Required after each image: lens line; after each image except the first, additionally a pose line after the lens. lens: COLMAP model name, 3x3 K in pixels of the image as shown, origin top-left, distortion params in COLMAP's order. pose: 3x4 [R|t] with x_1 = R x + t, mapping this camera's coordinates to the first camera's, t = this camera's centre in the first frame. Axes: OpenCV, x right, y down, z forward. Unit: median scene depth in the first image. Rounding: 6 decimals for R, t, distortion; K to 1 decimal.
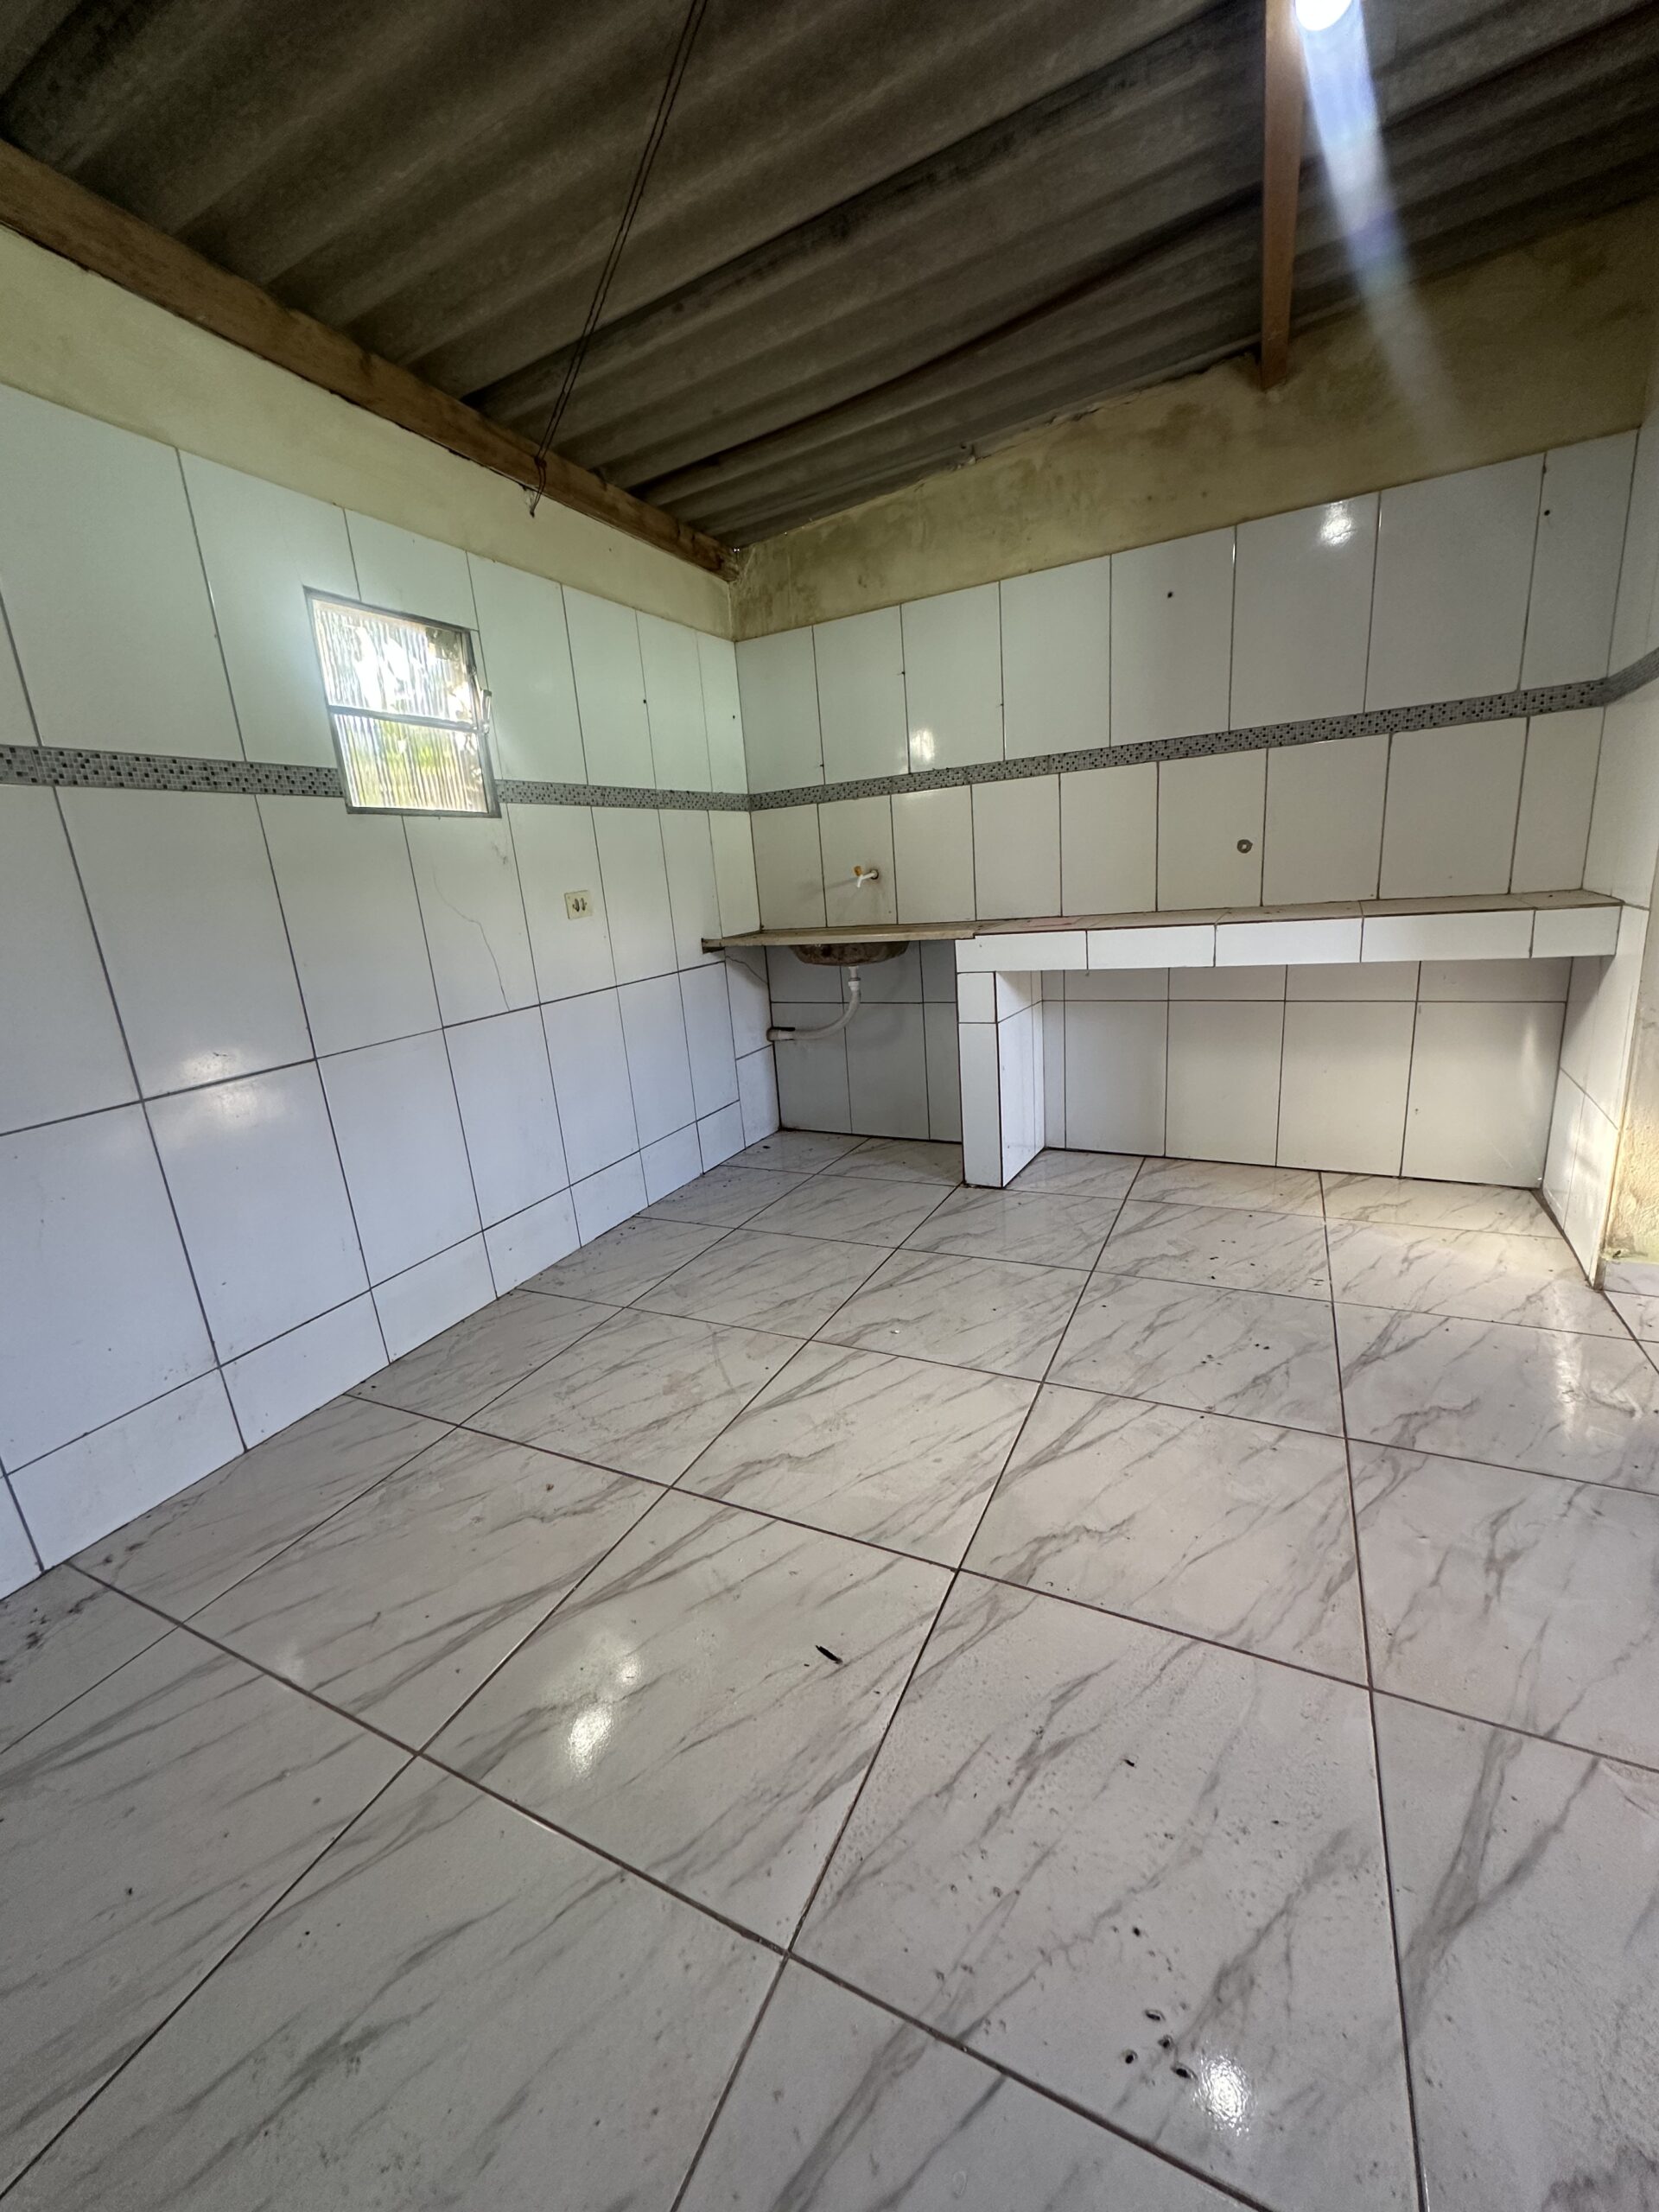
lens RADIAL K [[884.9, 0, 829.5], [0, 884.9, 1106.0], [0, 0, 1]] dist [-0.005012, 0.001978]
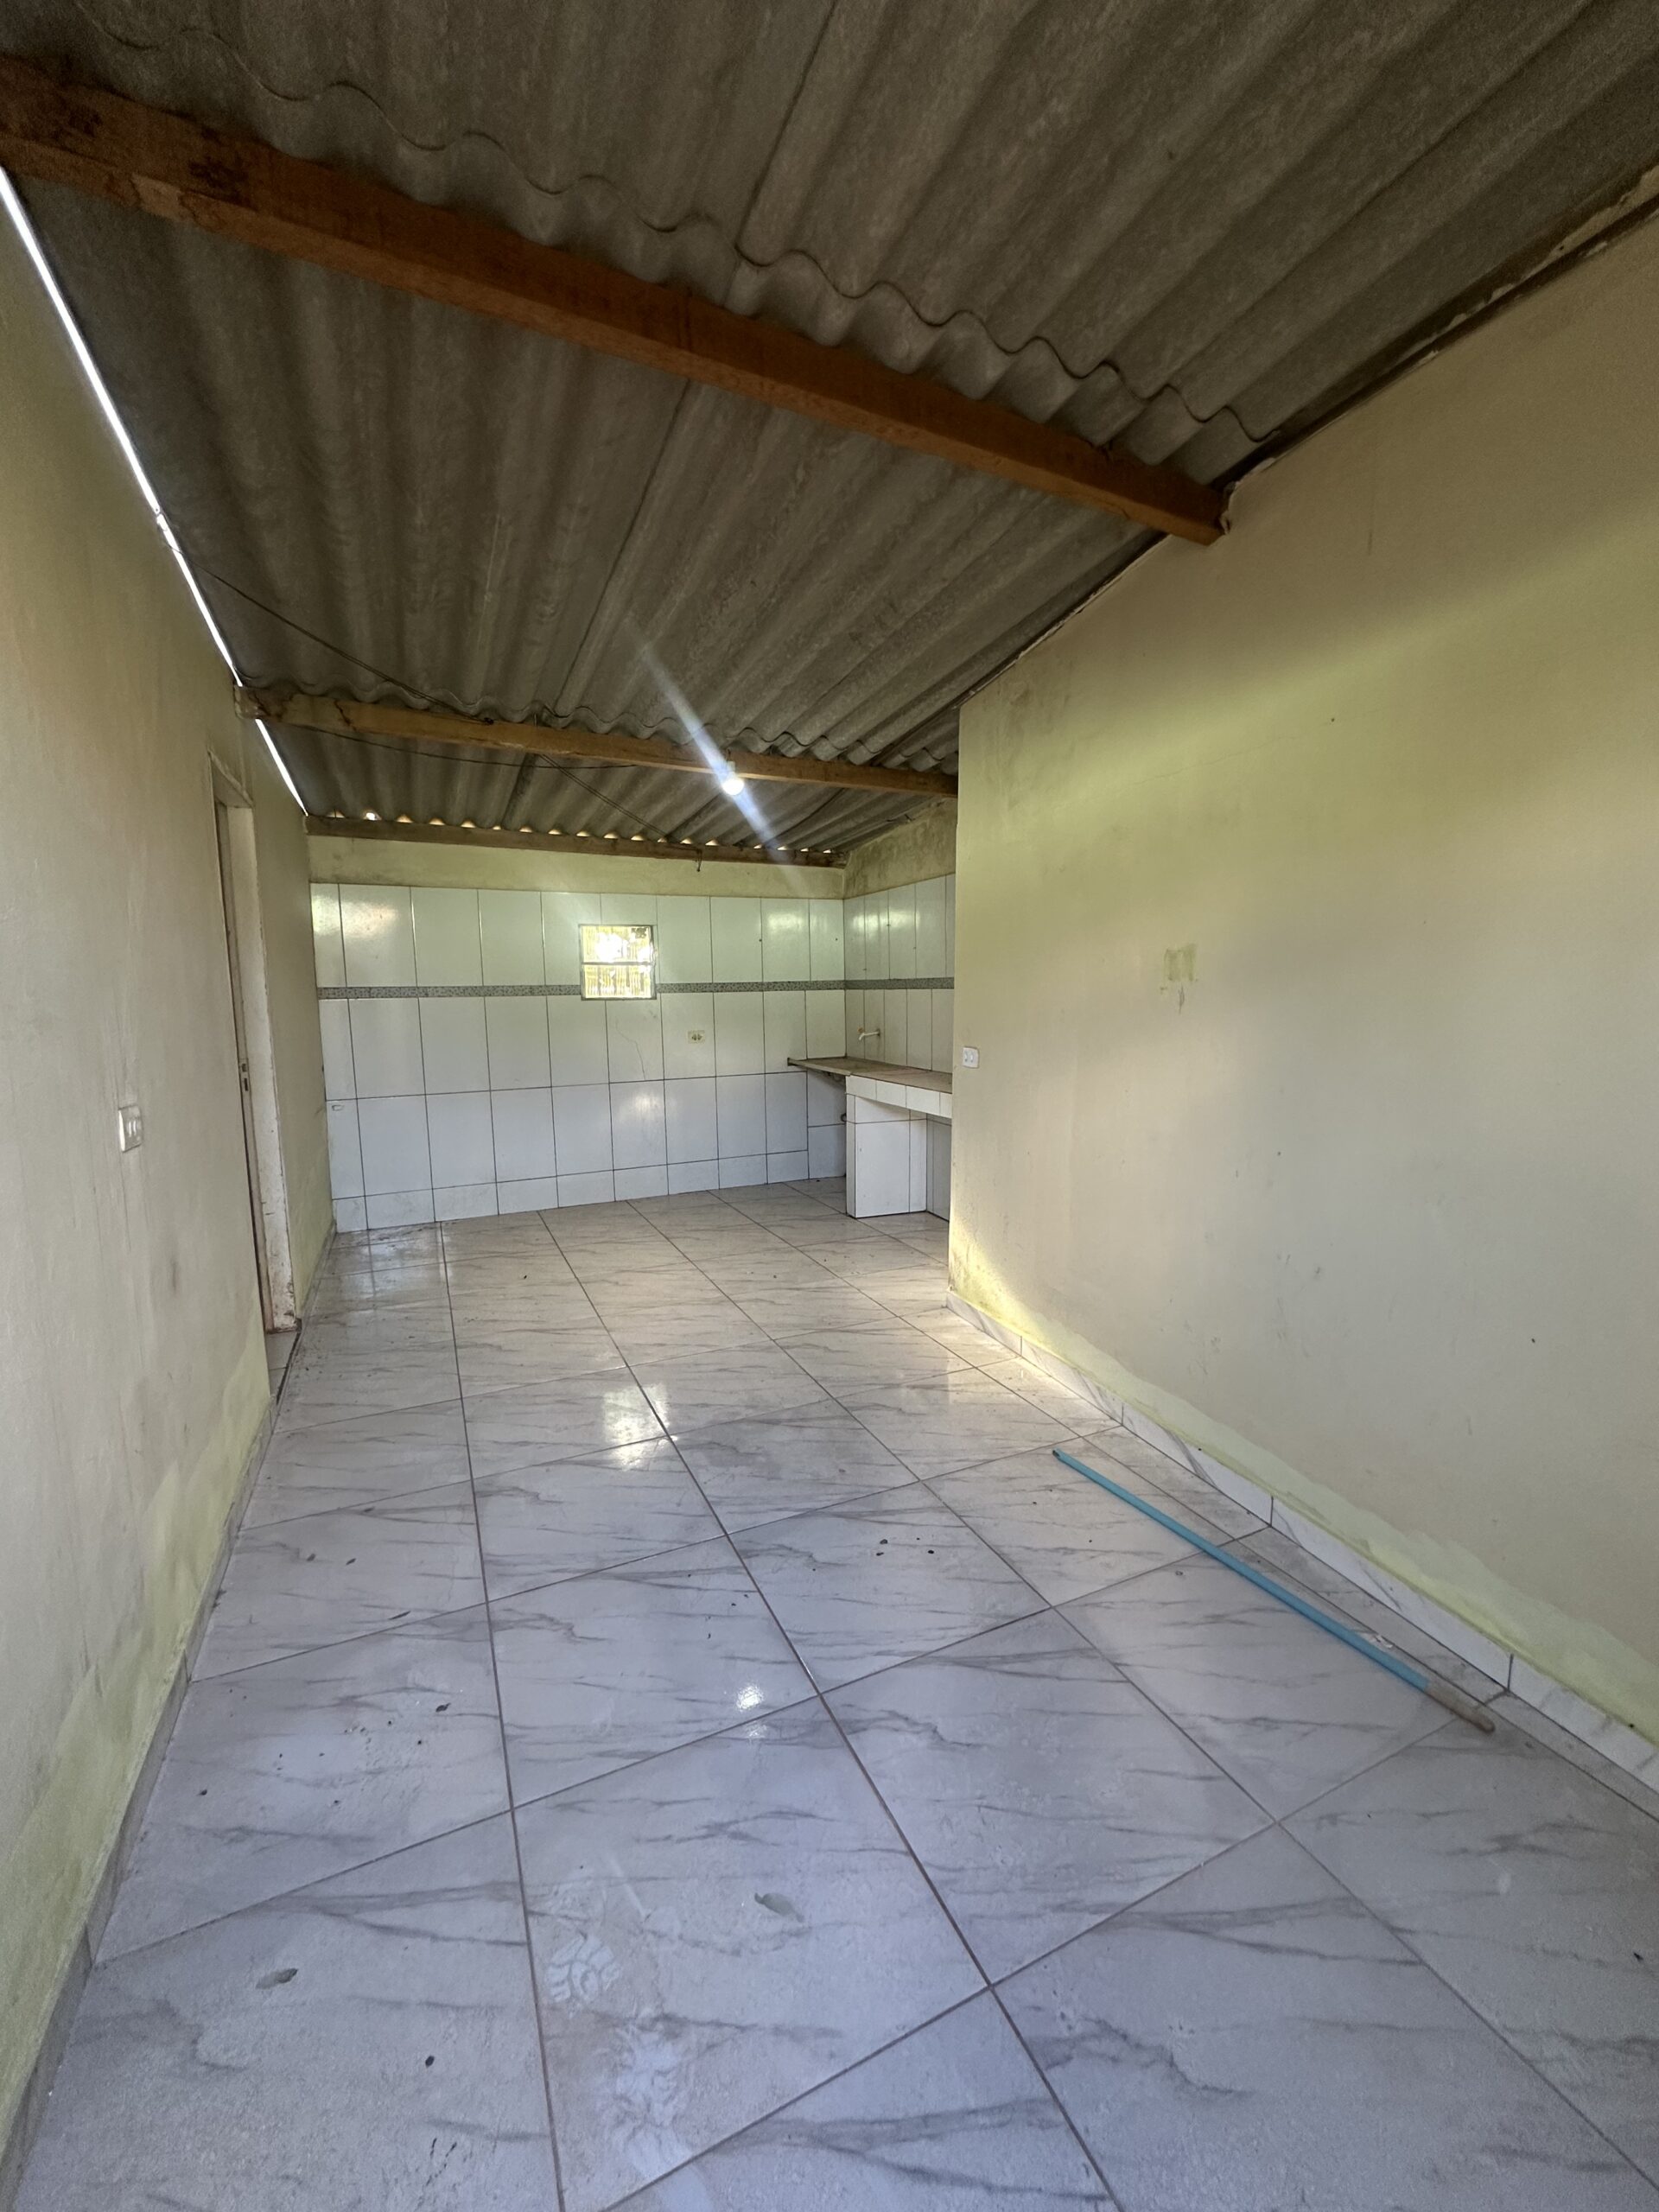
lens RADIAL K [[884.9, 0, 829.5], [0, 884.9, 1106.0], [0, 0, 1]] dist [-0.005012, 0.001978]
pose [[0.777983, 0.148897, -0.610387, 1.231164], [-0.207059, 0.978000, -0.025340, -0.071652], [0.593185, 0.146100, 0.791698, -0.459118]]
